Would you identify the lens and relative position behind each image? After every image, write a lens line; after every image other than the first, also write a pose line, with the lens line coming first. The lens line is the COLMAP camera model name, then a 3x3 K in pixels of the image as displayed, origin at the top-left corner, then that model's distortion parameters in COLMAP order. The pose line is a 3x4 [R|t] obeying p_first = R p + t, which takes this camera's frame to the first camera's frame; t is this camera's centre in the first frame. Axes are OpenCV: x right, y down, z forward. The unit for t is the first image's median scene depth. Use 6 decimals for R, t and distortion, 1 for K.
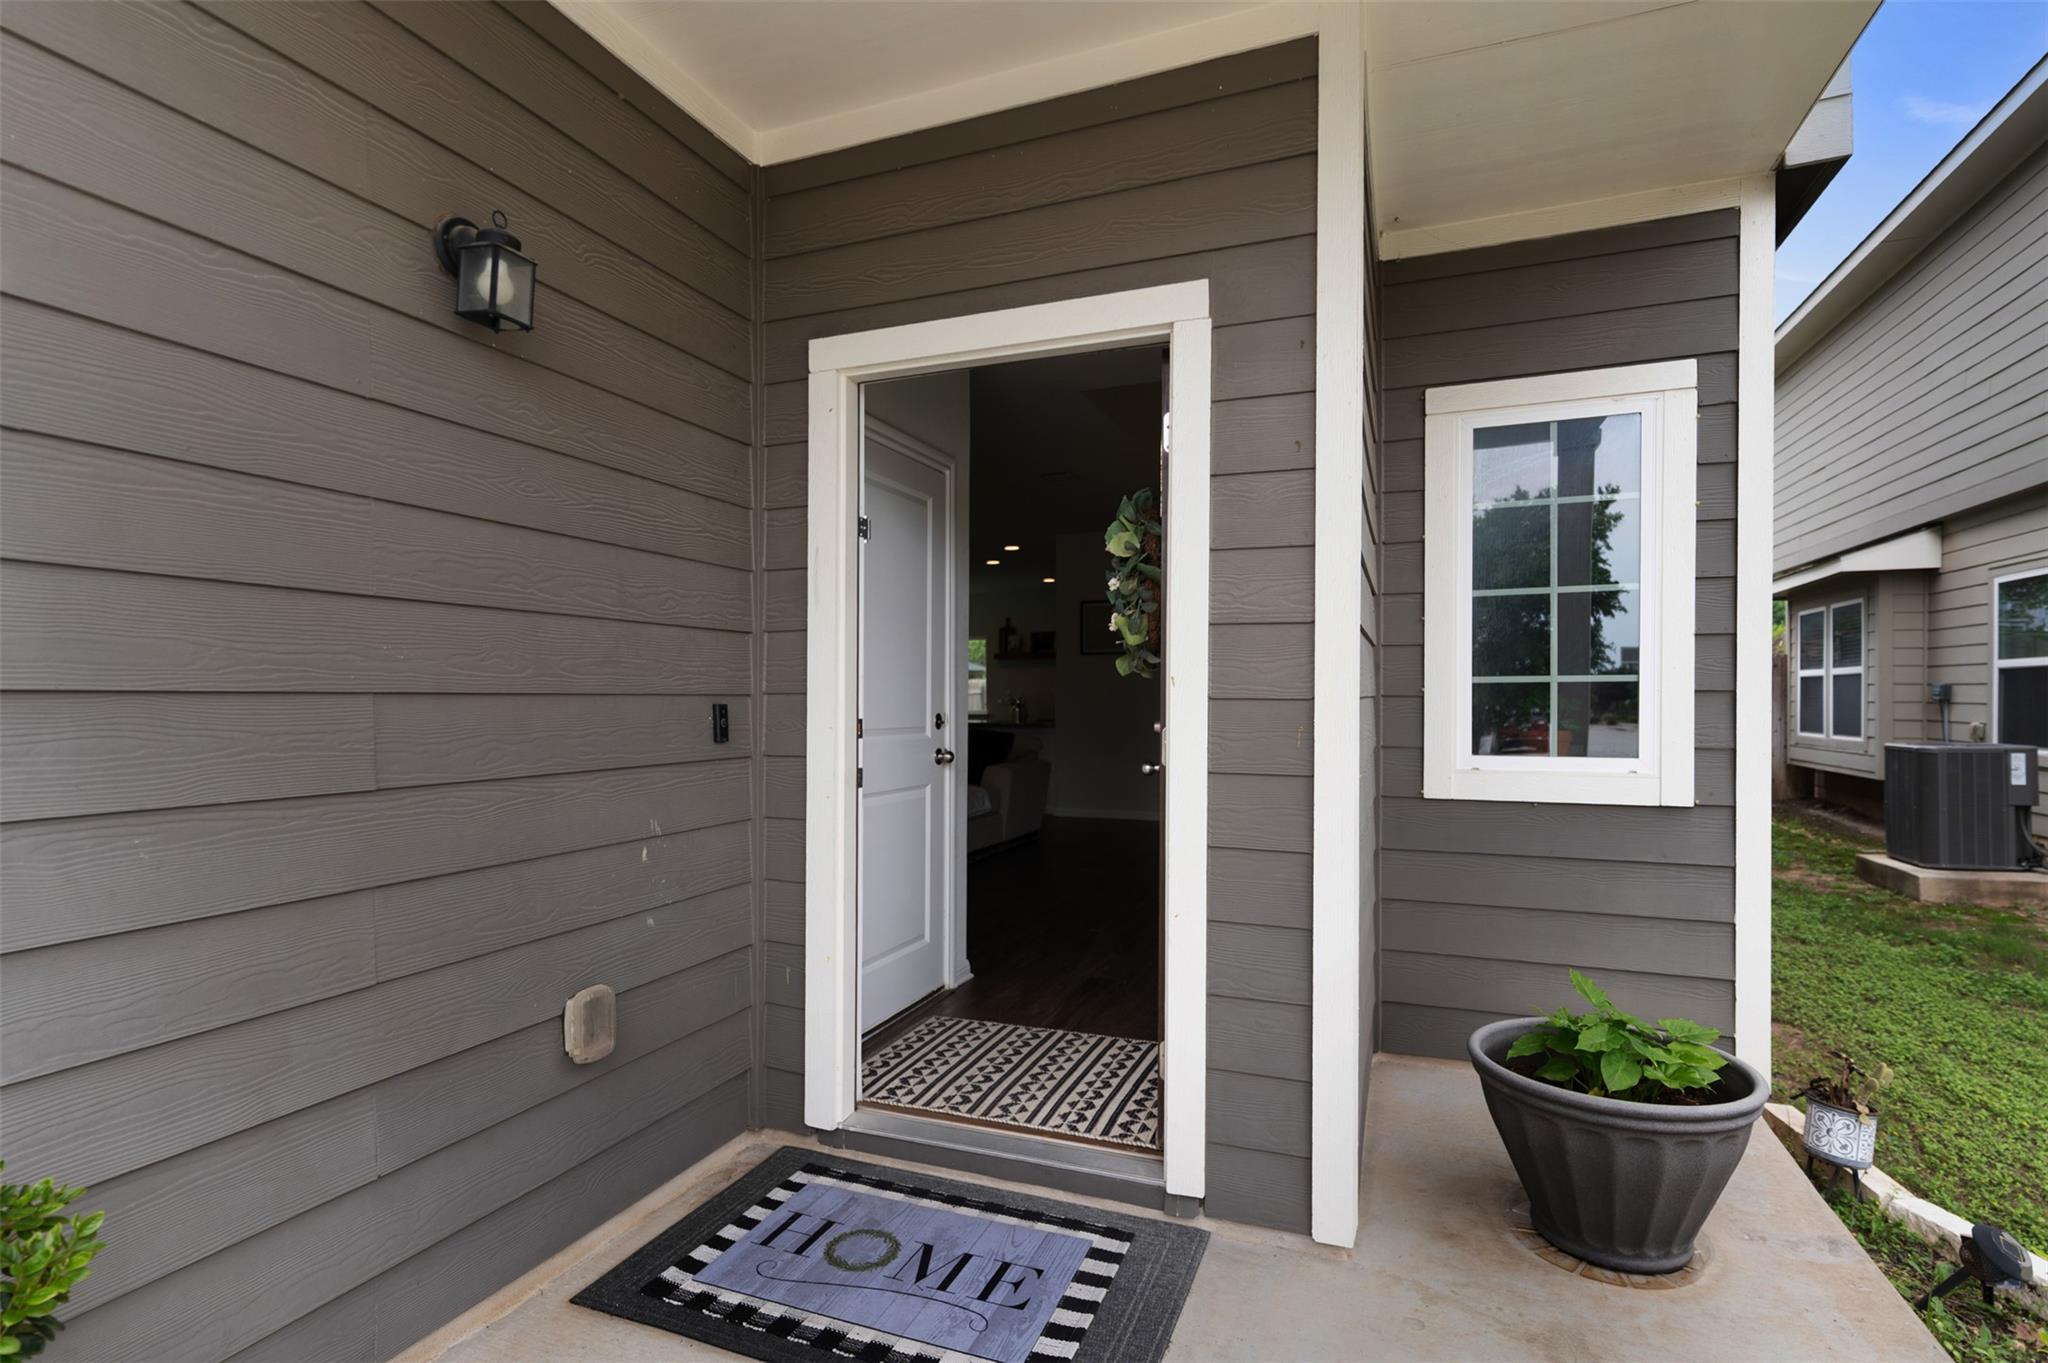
lens RADIAL K [[993.9, 0, 1023.5], [0, 993.9, 689.6], [0, 0, 1]] dist [0.002347, -0.000912]
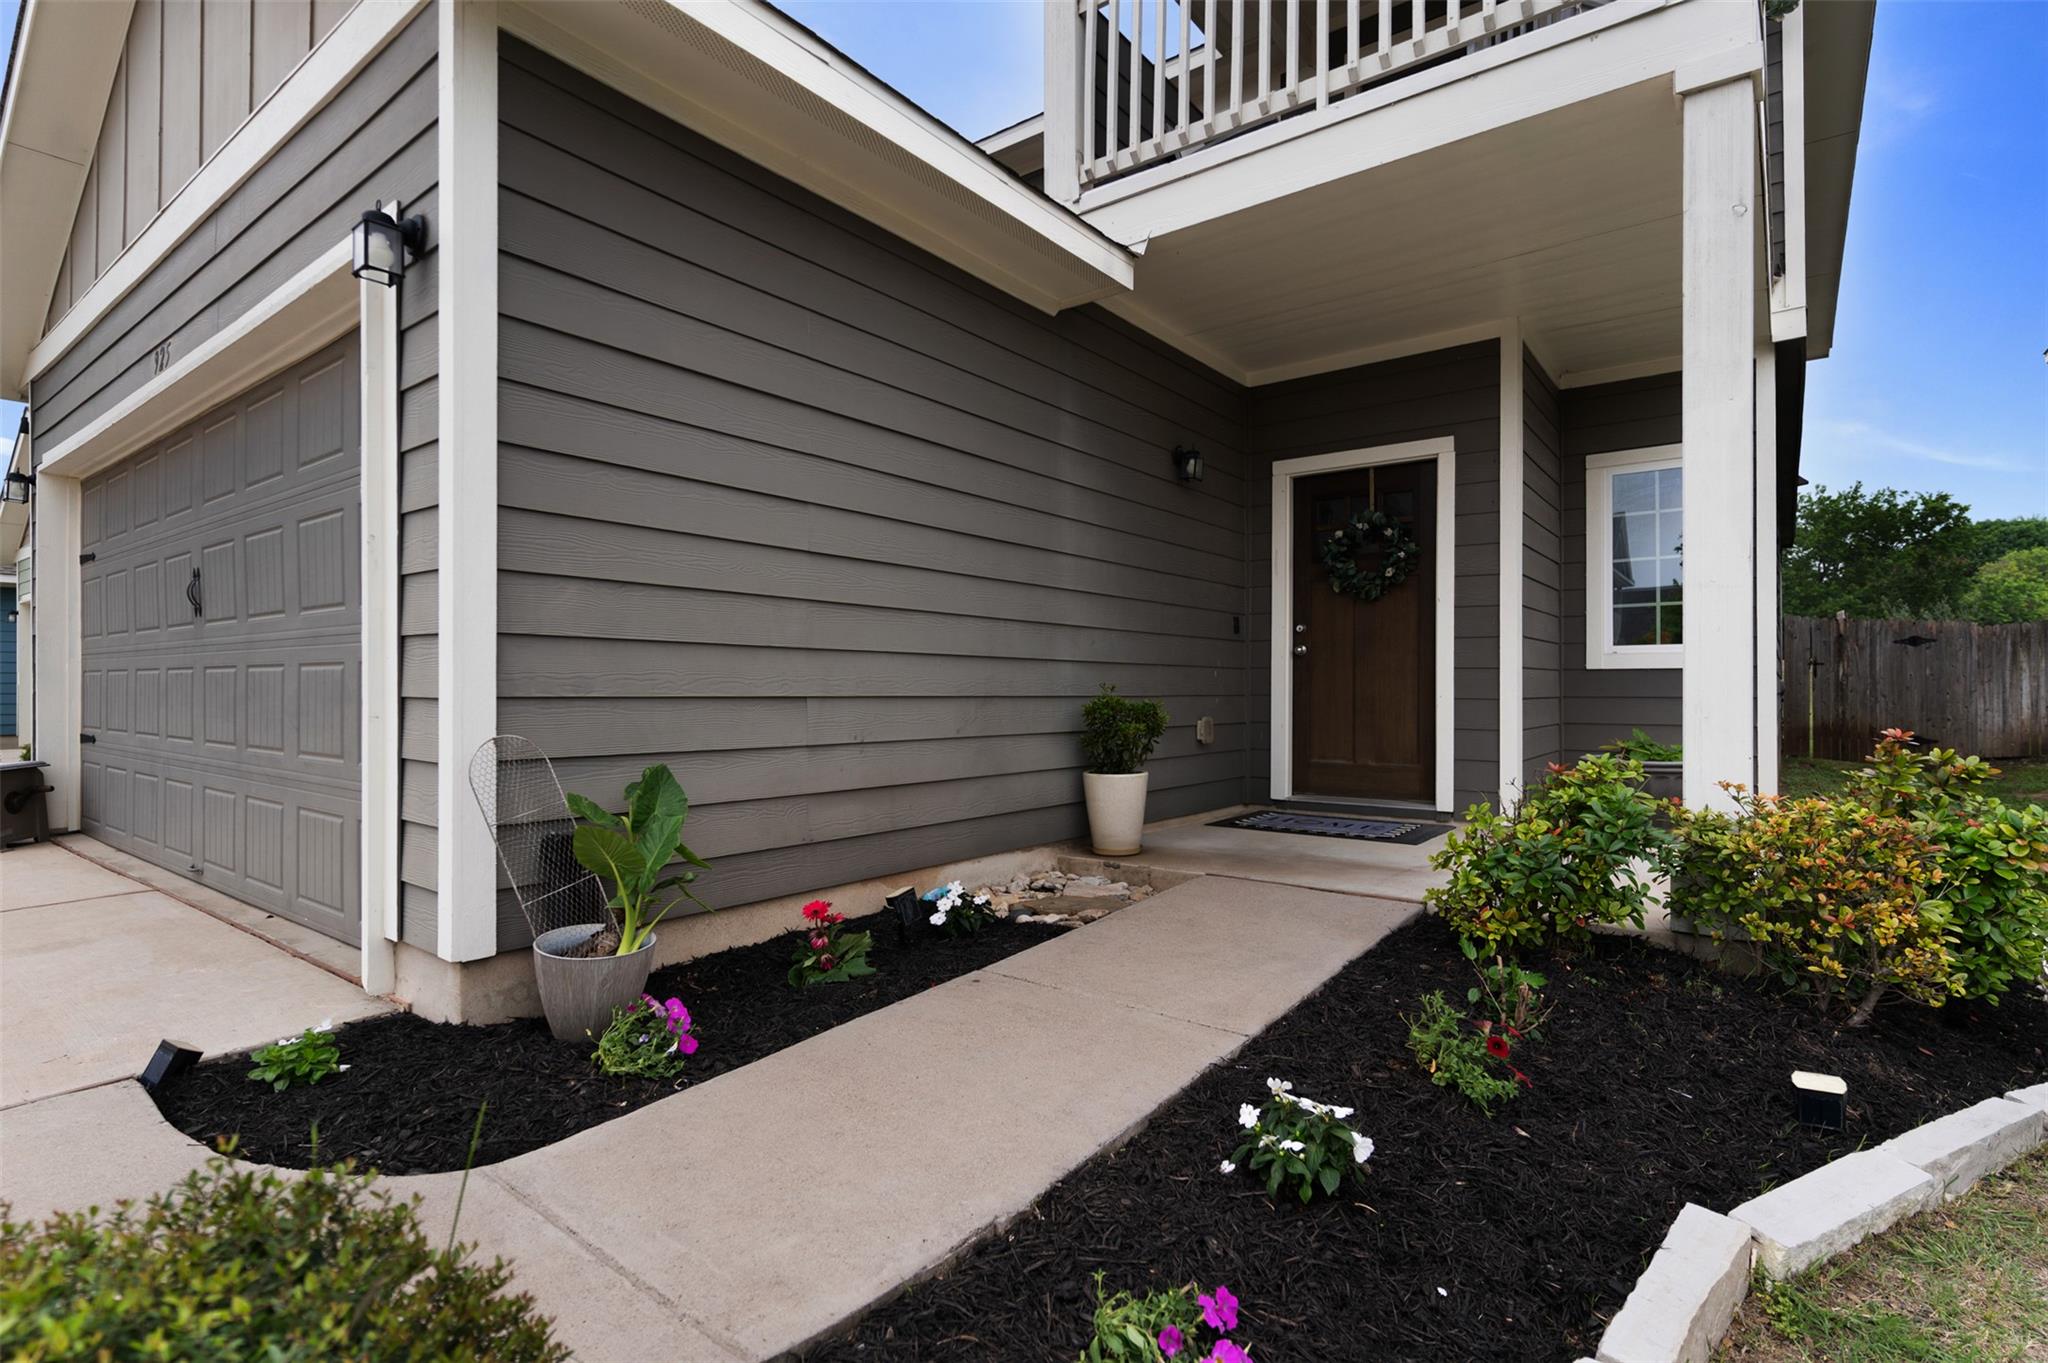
lens RADIAL K [[993.9, 0, 1018.0], [0, 993.9, 678.0], [0, 0, 1]] dist [0.002347, -0.000912]
pose [[0.961065, -0.002356, -0.276313, -0.149367], [0.000897, 0.999985, -0.005410, 0.173252], [0.276322, 0.004951, 0.961052, -1.445136]]
